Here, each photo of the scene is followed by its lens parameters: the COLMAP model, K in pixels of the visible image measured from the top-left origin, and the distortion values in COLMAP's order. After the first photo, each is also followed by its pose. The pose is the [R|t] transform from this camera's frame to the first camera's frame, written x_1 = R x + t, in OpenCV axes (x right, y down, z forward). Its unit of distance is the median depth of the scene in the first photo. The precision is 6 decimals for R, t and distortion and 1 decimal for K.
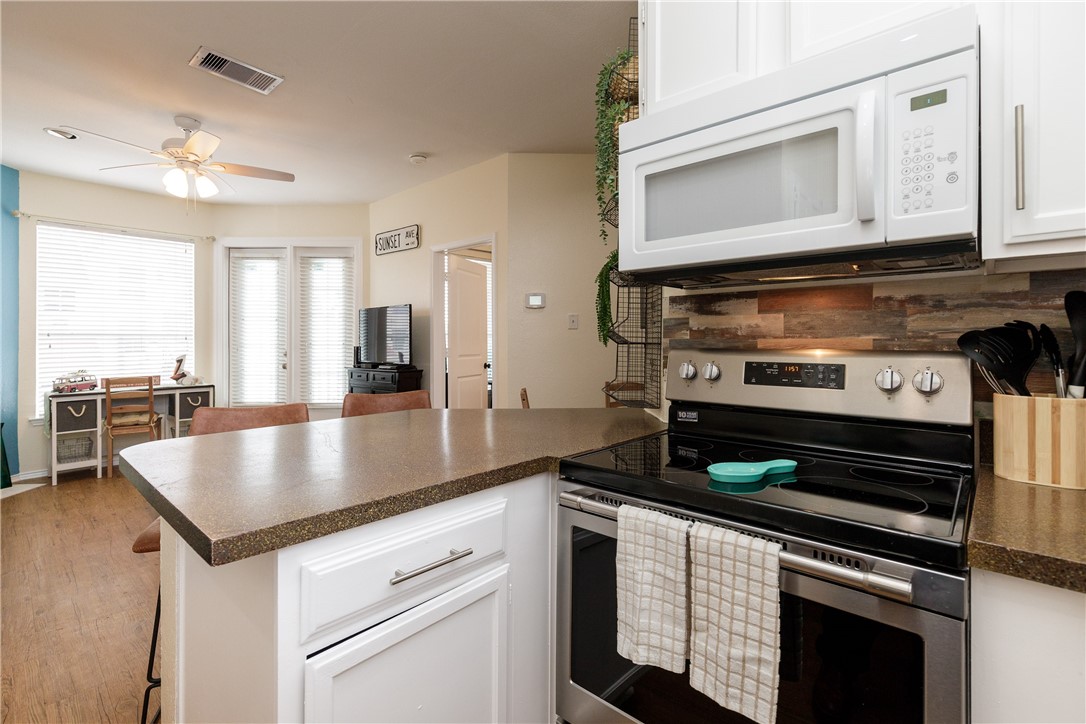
lens RADIAL K [[496.0, 0, 539.4], [0, 496.0, 340.0], [0, 0, 1]] dist [0.002841, 0.000621]
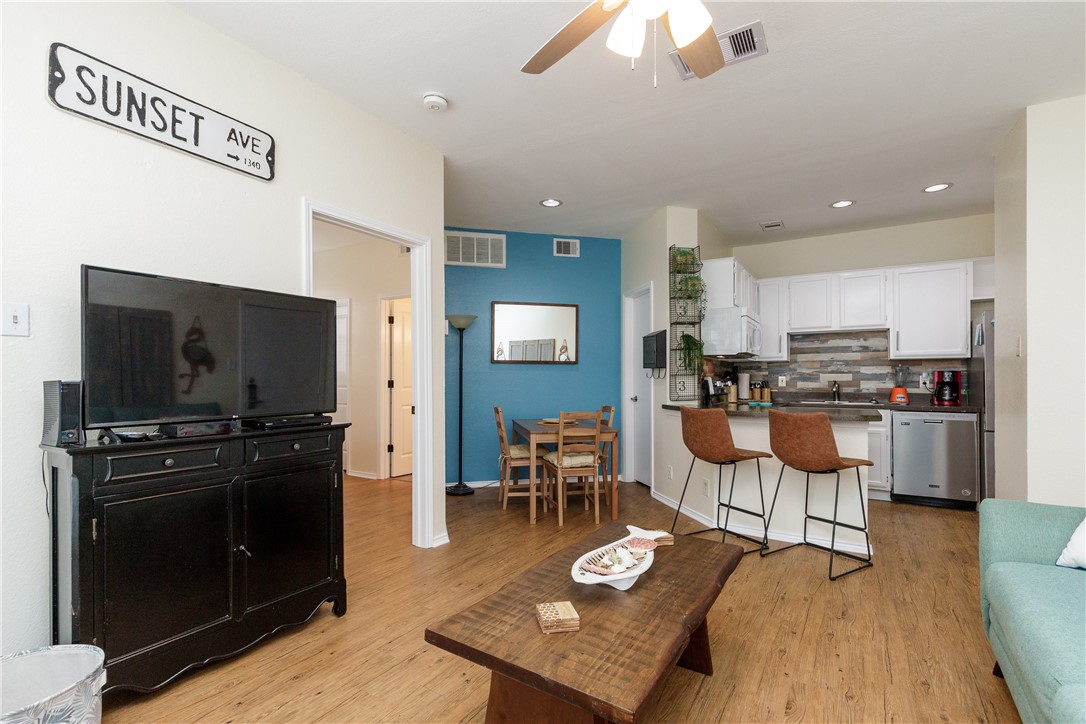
lens RADIAL K [[498.0, 0, 544.1], [0, 498.0, 374.7], [0, 0, 1]] dist [0.000668, -0.000028]
pose [[-0.184528, 0.010303, 0.982773, -1.054691], [-0.002610, 0.999936, -0.010973, 0.017677], [-0.982824, -0.004590, -0.184489, 1.098529]]
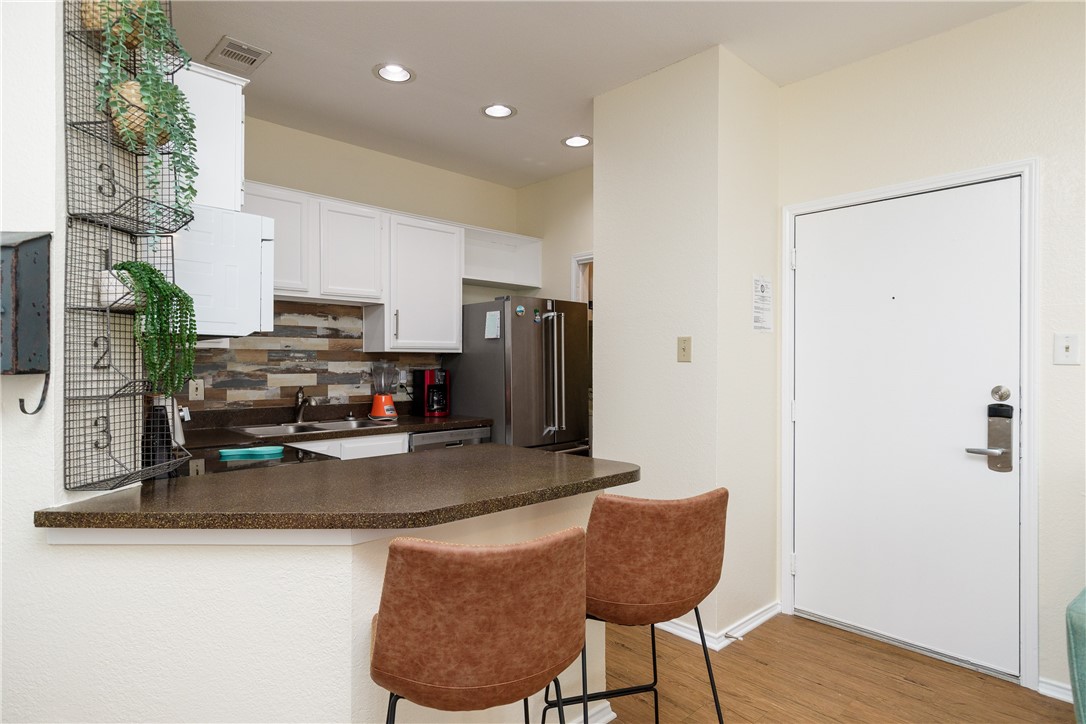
lens RADIAL K [[594.0, 0, 541.1], [0, 594.0, 360.4], [0, 0, 1]] dist [0.002224, 0.000893]
pose [[-0.997930, -0.002366, 0.064261, -0.241136], [-0.002740, 0.999980, -0.005724, -0.021770], [-0.064247, -0.005888, -0.997917, 0.950846]]
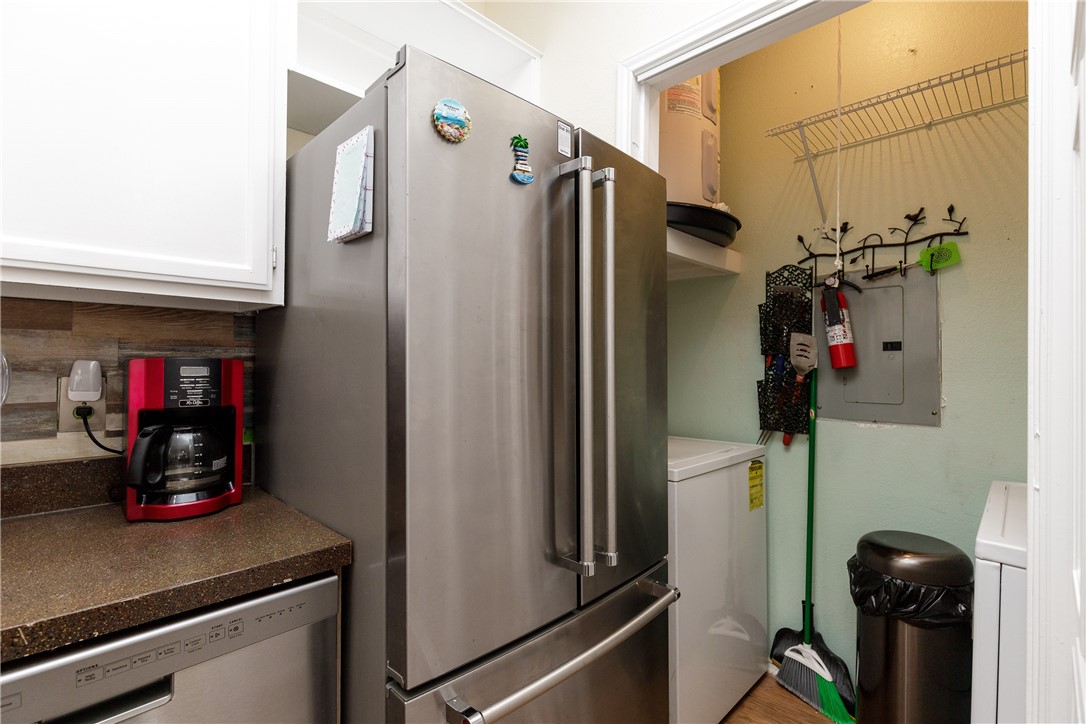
lens RADIAL K [[495.4, 0, 561.1], [0, 495.4, 363.5], [0, 0, 1]] dist [-0.002820, -0.000286]
pose [[-0.999901, -0.010000, 0.009932, -0.186035], [-0.010036, 0.999943, -0.003623, -0.007557], [-0.009895, -0.003723, -0.999944, 0.105897]]
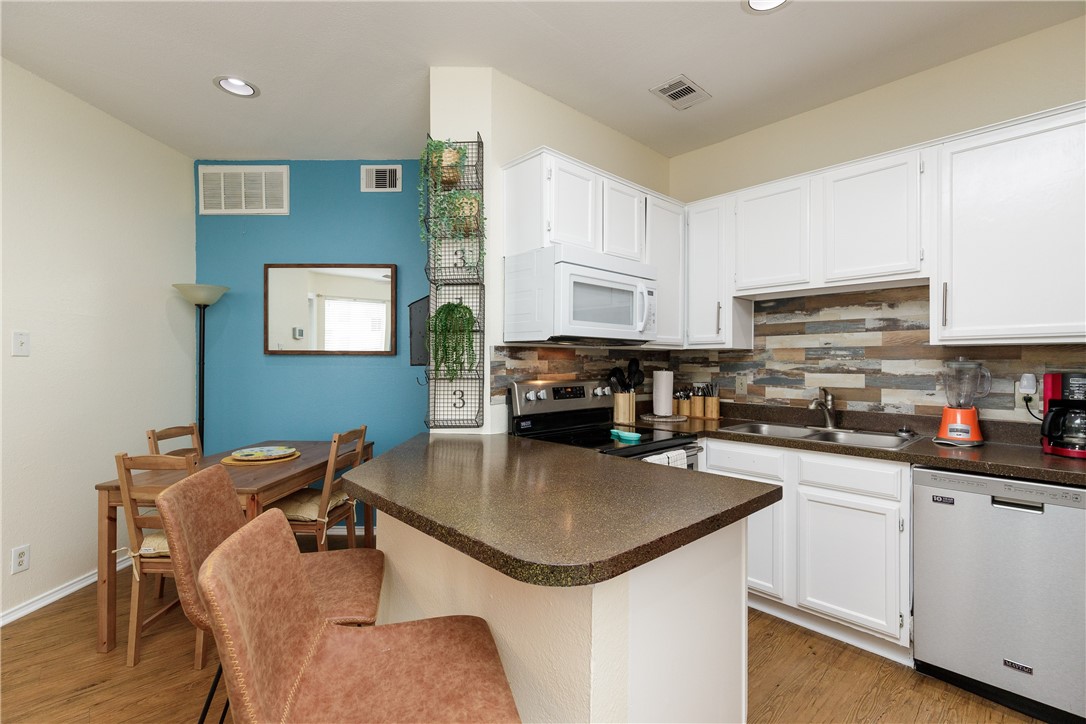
lens RADIAL K [[489.5, 0, 546.2], [0, 489.5, 360.3], [0, 0, 1]] dist [0.001847, 0.000255]
pose [[0.072021, 0.002852, 0.997399, -0.537989], [-0.004188, 0.999988, -0.002557, -0.020185], [-0.997394, -0.003993, 0.072032, 0.355734]]
